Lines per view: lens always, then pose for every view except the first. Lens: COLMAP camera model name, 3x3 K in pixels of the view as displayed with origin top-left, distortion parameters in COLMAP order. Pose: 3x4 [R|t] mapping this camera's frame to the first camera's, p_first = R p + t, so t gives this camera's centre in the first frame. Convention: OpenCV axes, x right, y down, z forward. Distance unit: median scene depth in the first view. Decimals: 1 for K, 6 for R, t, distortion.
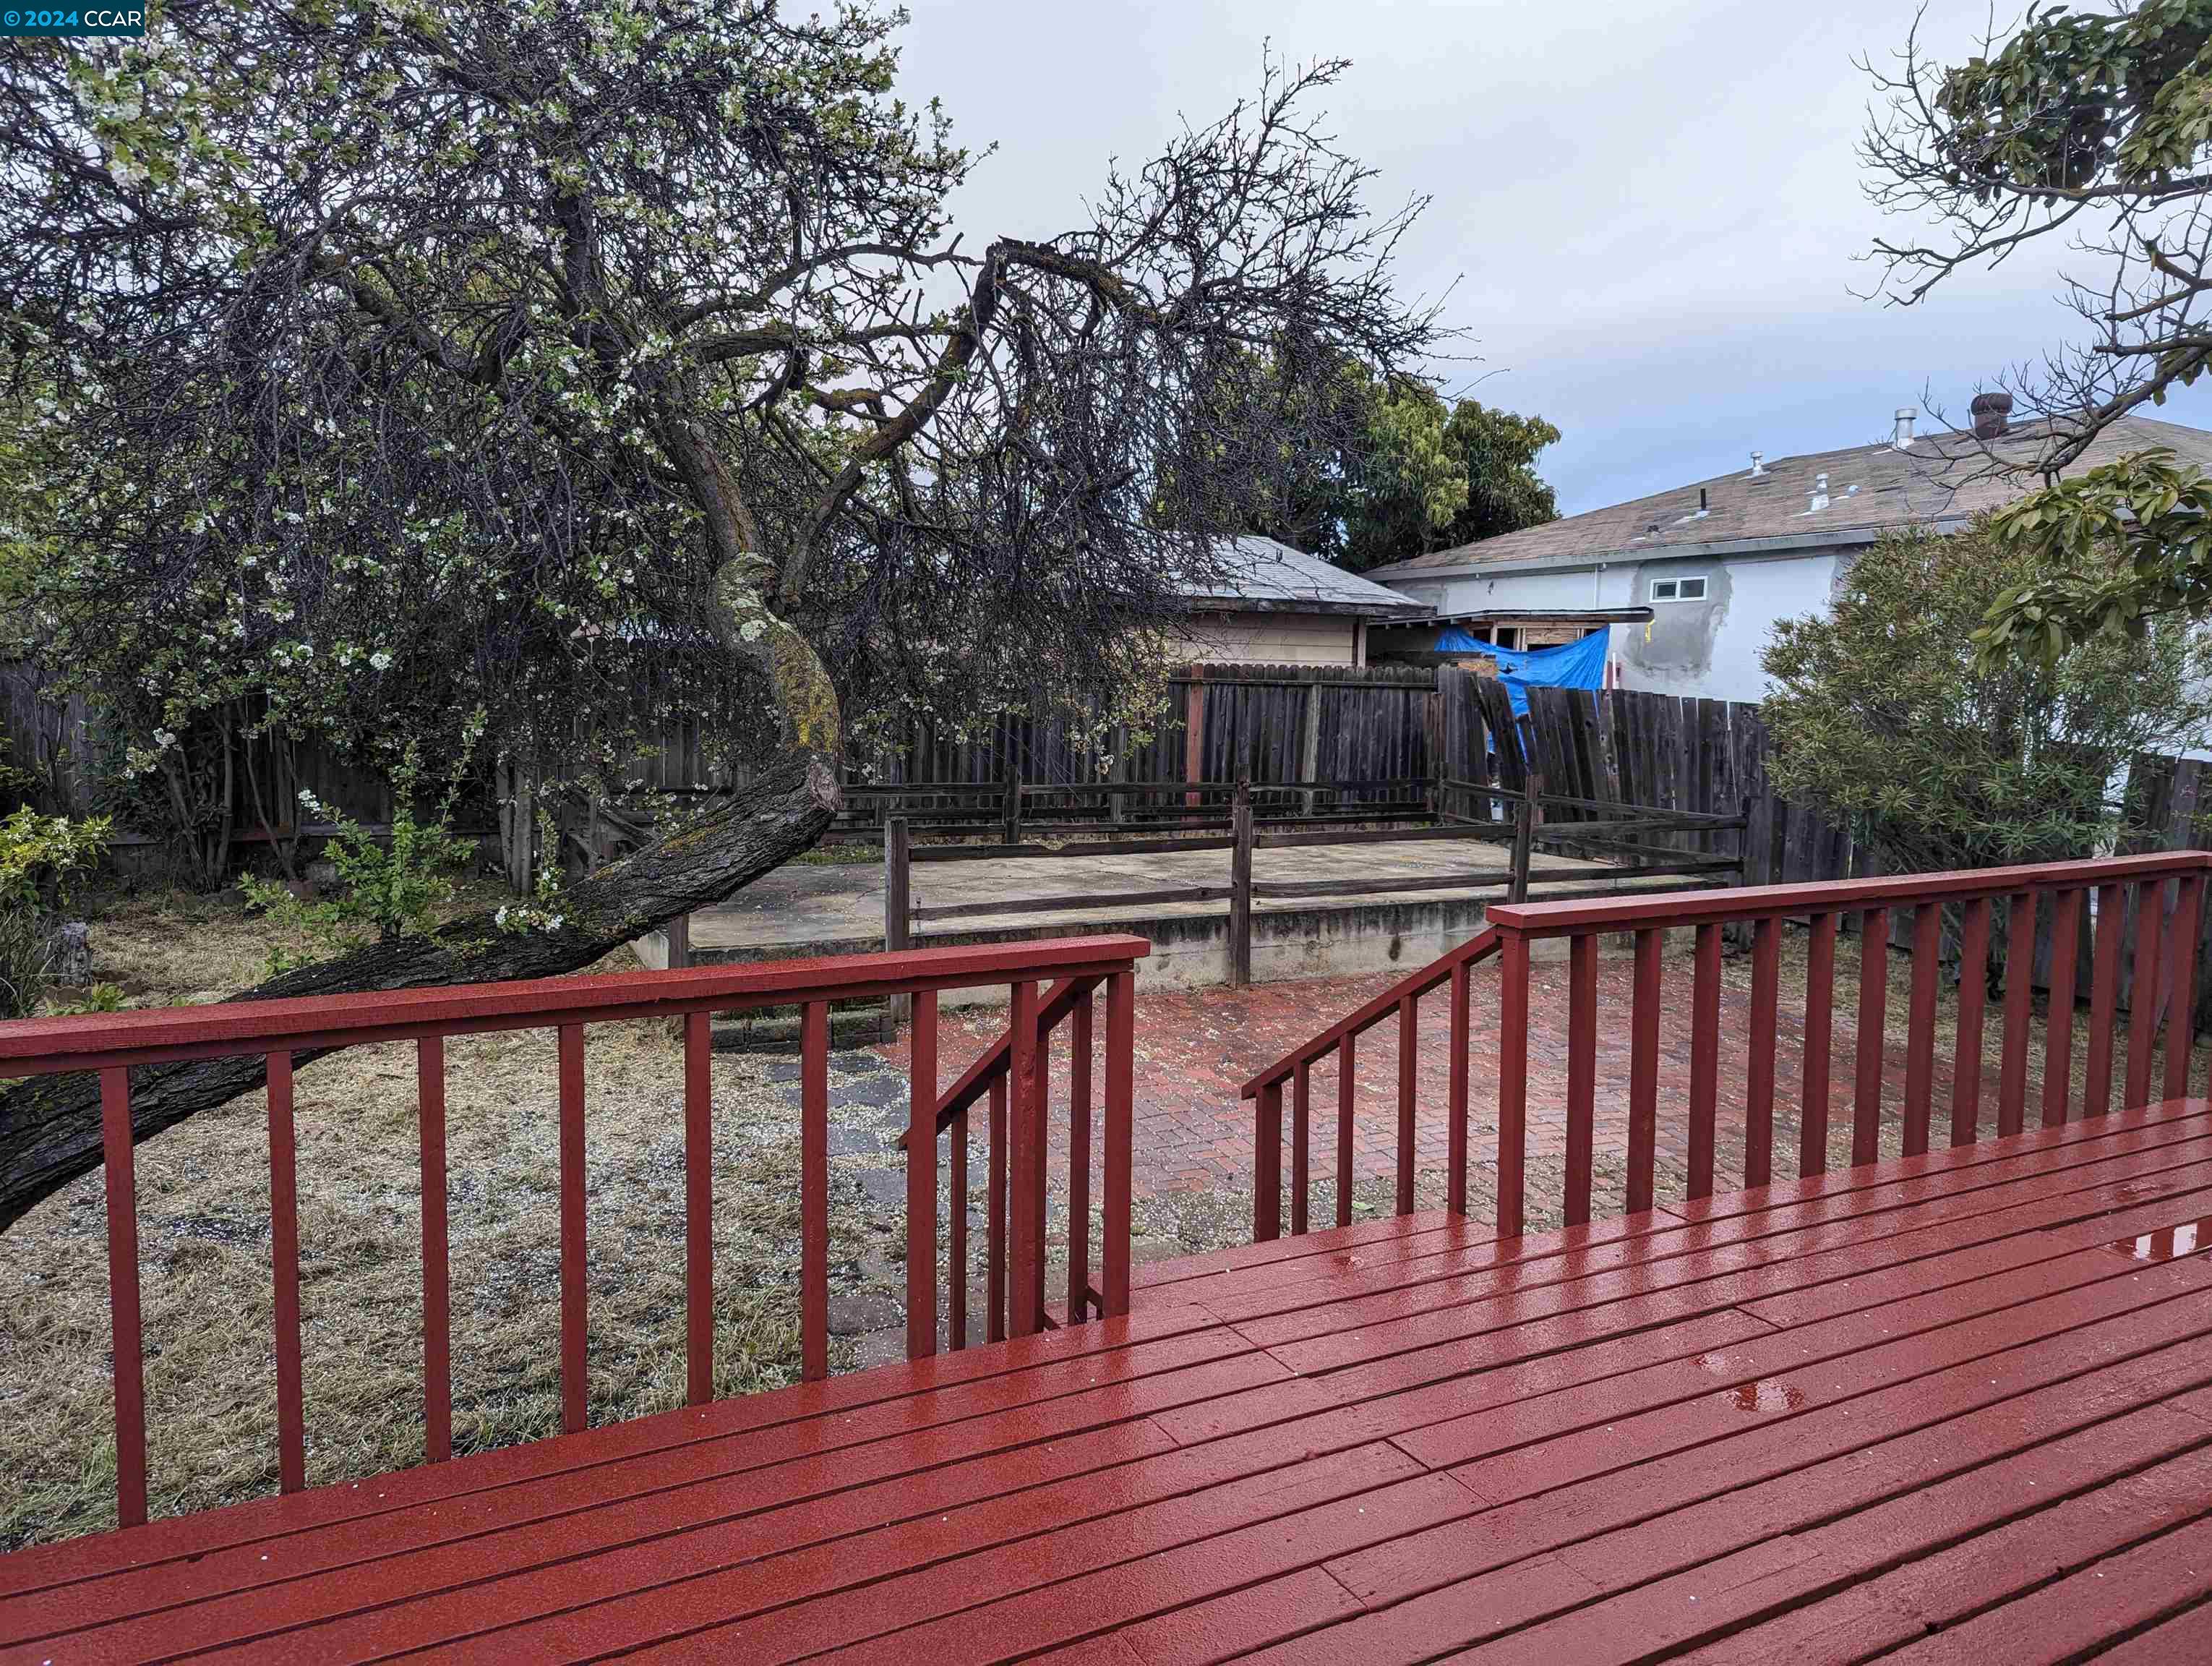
lens RADIAL K [[1500.1, 0, 1102.2], [0, 1500.1, 831.7], [0, 0, 1]] dist [0.026872, -0.013201]
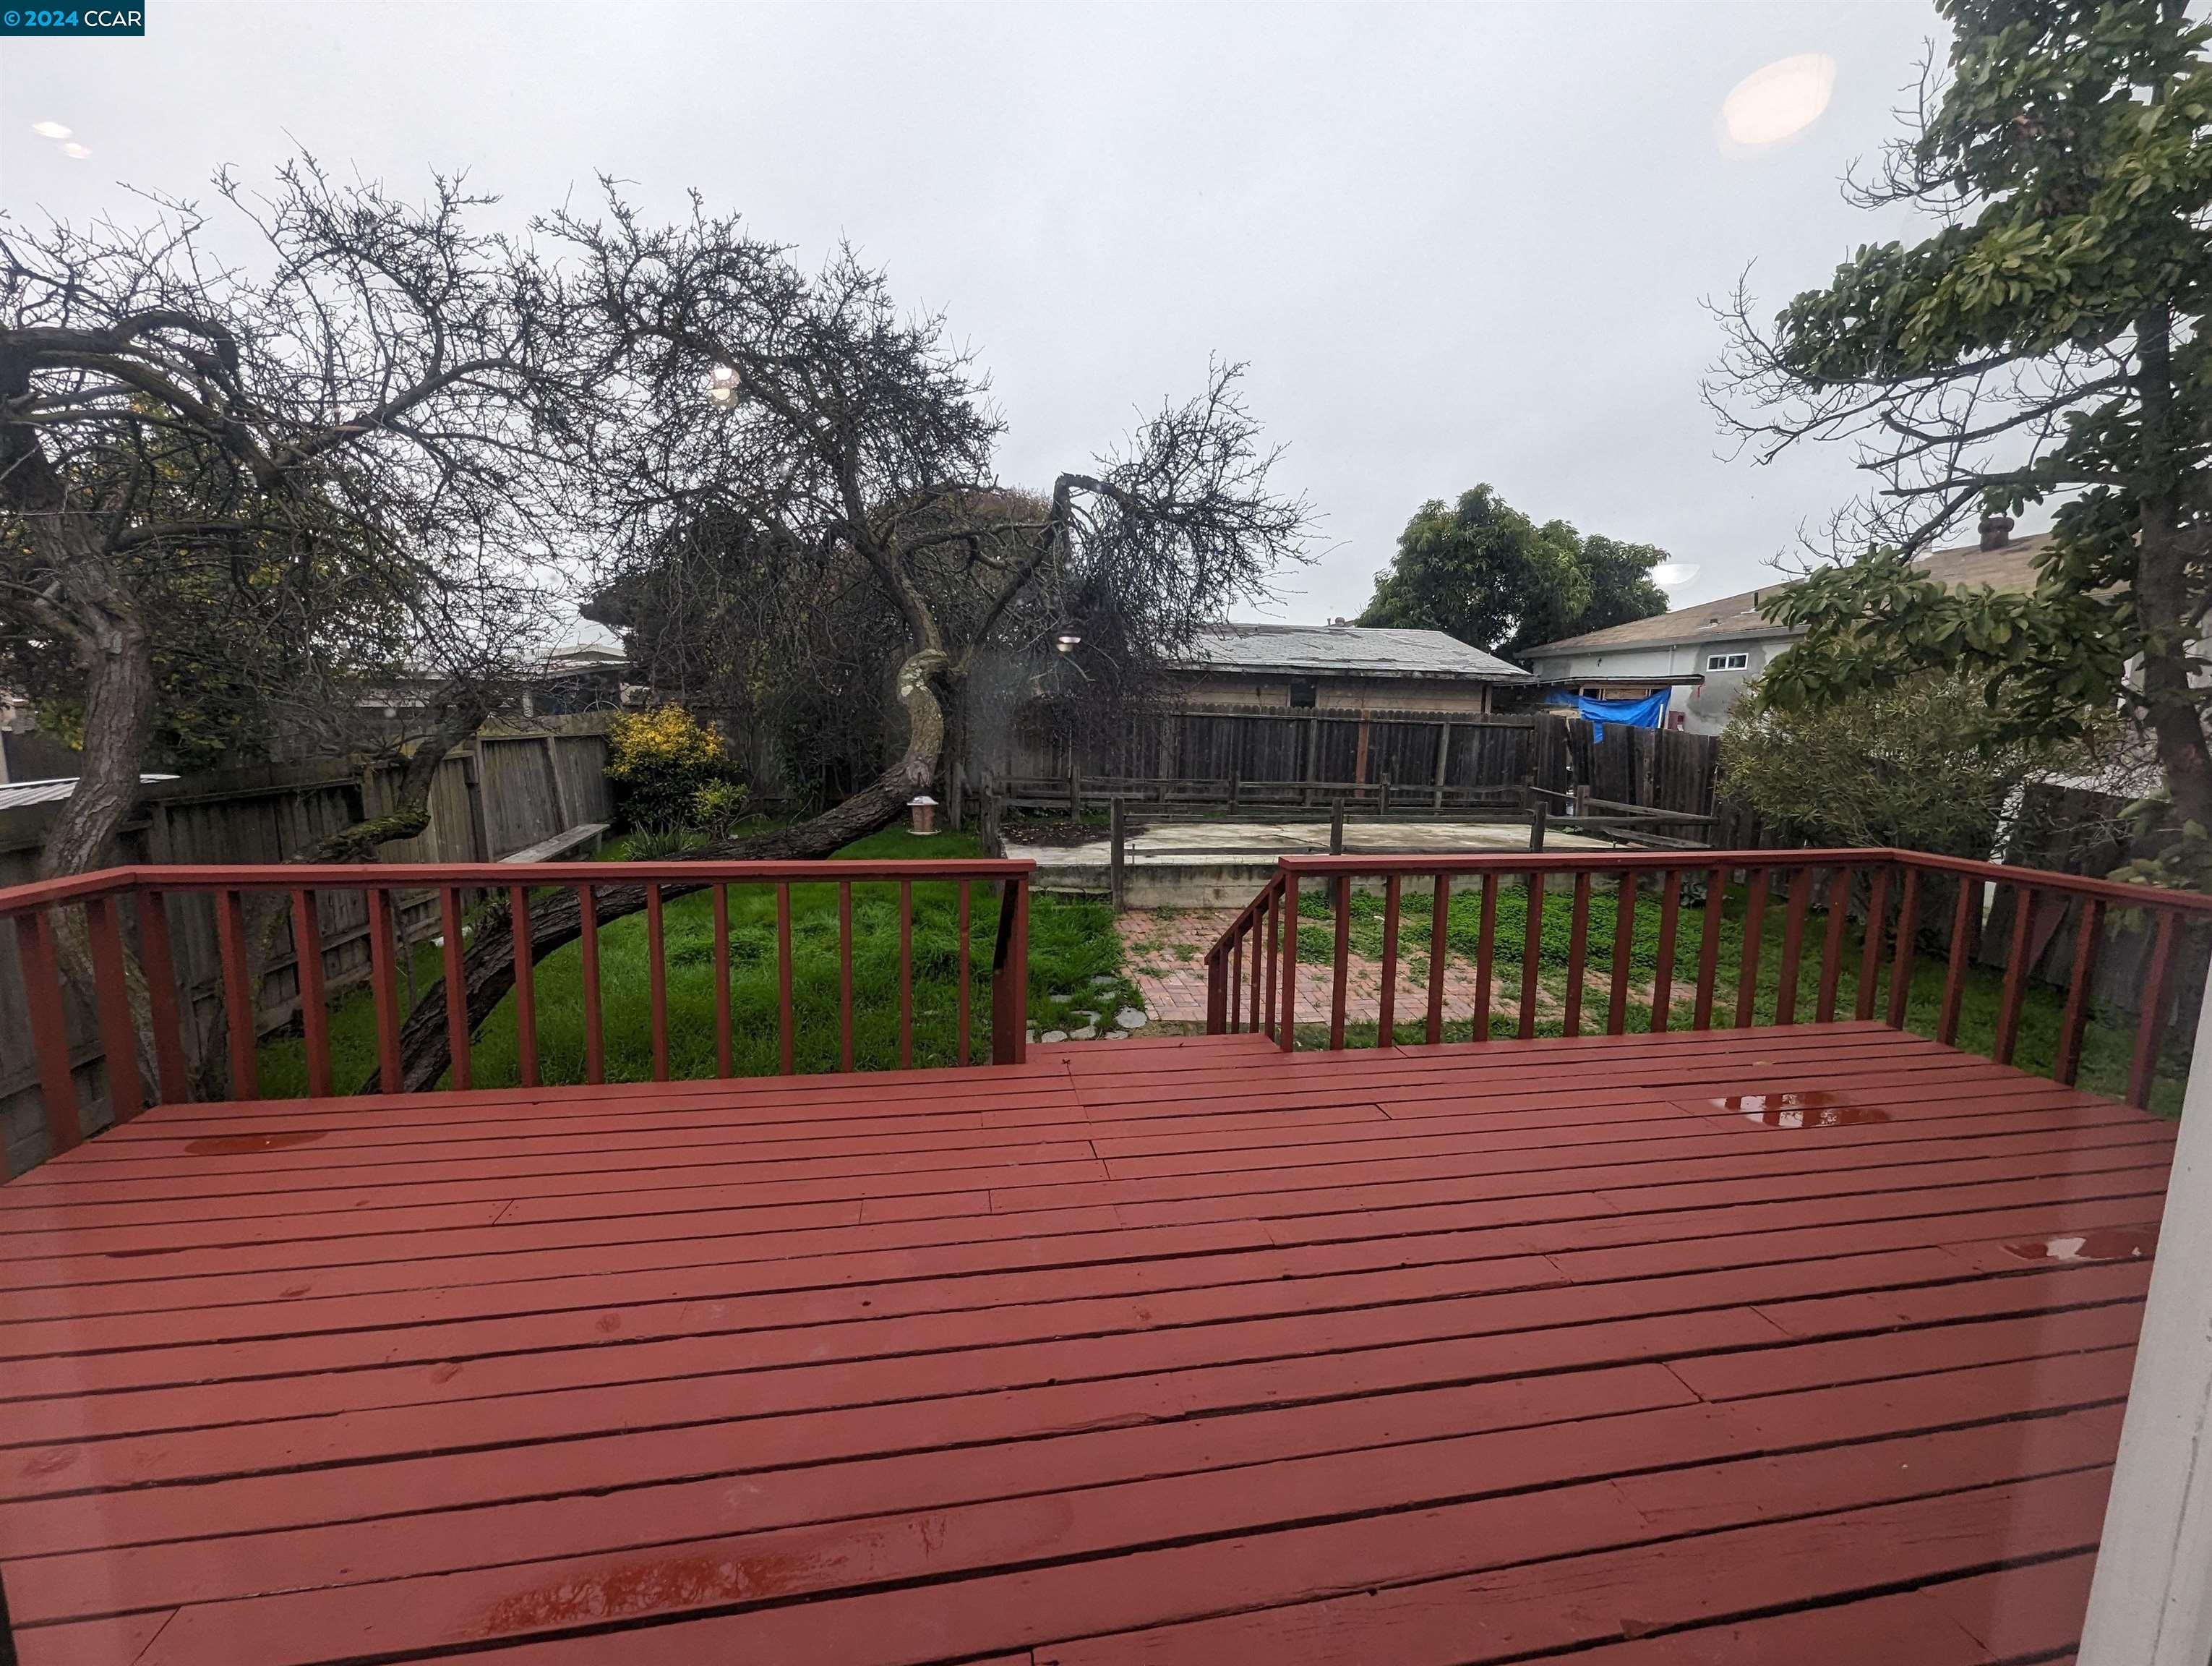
lens RADIAL K [[901.2, 0, 1124.9], [0, 901.2, 837.8], [0, 0, 1]] dist [-0.002413, 0.000912]
pose [[0.954120, 0.047544, -0.295626, 0.249204], [-0.038704, 0.998613, 0.035688, 0.000807], [0.296913, -0.022609, 0.954637, -0.014579]]
